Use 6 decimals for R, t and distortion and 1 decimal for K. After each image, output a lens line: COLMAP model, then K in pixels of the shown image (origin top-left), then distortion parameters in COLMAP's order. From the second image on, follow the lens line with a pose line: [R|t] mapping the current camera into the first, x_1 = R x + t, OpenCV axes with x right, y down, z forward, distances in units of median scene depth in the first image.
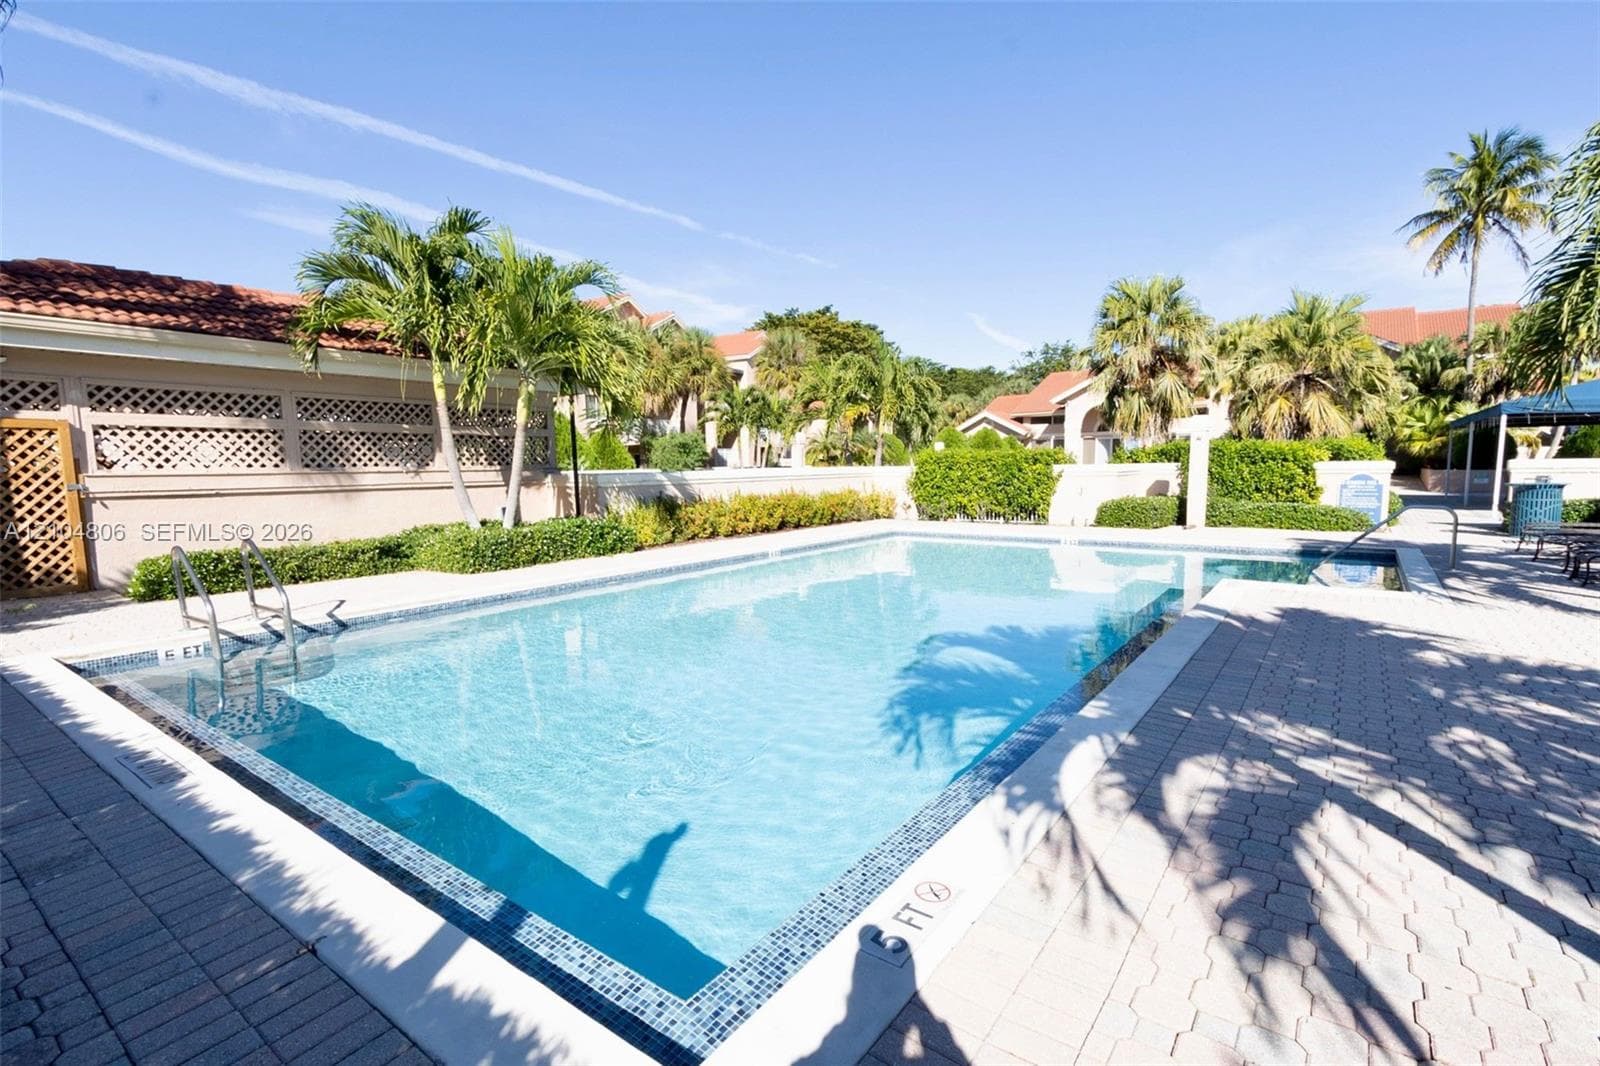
lens RADIAL K [[739.8, 0, 794.5], [0, 739.8, 535.2], [0, 0, 1]] dist [0.010610, -0.005982]
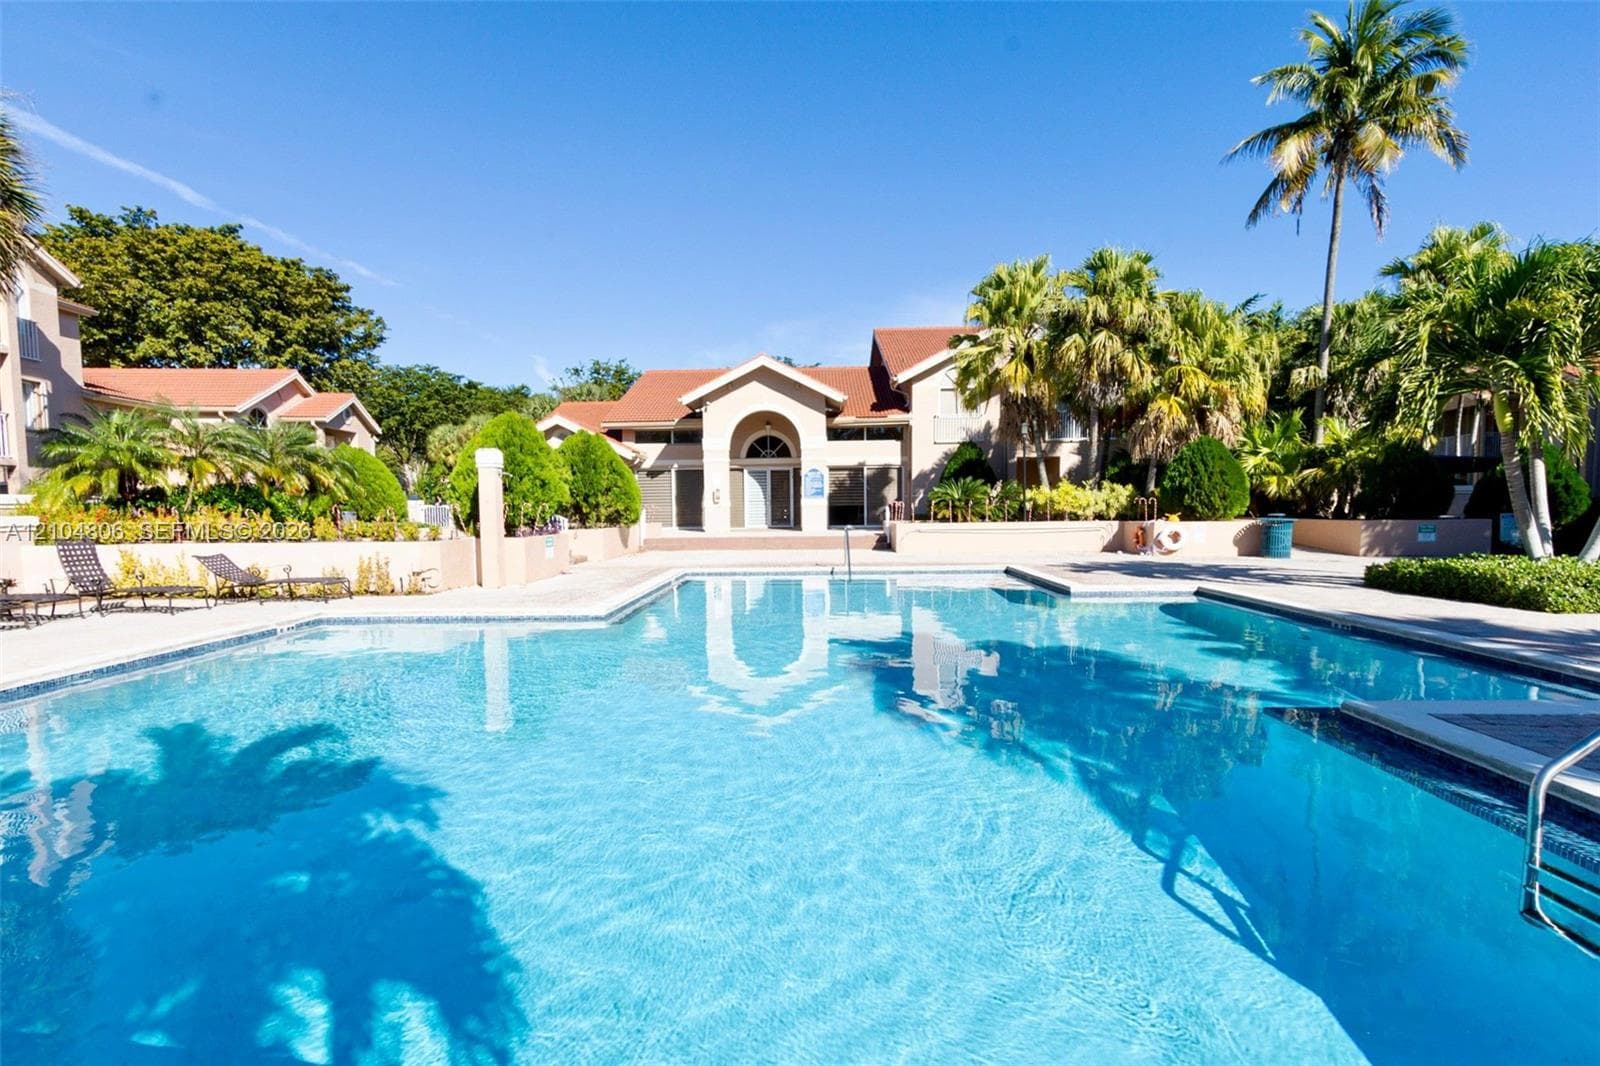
lens RADIAL K [[739.8, 0, 794.5], [0, 739.8, 535.2], [0, 0, 1]] dist [0.010610, -0.005982]
pose [[0.809744, -0.021043, 0.586406, 0.059578], [0.058257, 0.997302, -0.044657, -0.034075], [-0.583885, 0.070323, 0.808785, 0.351969]]
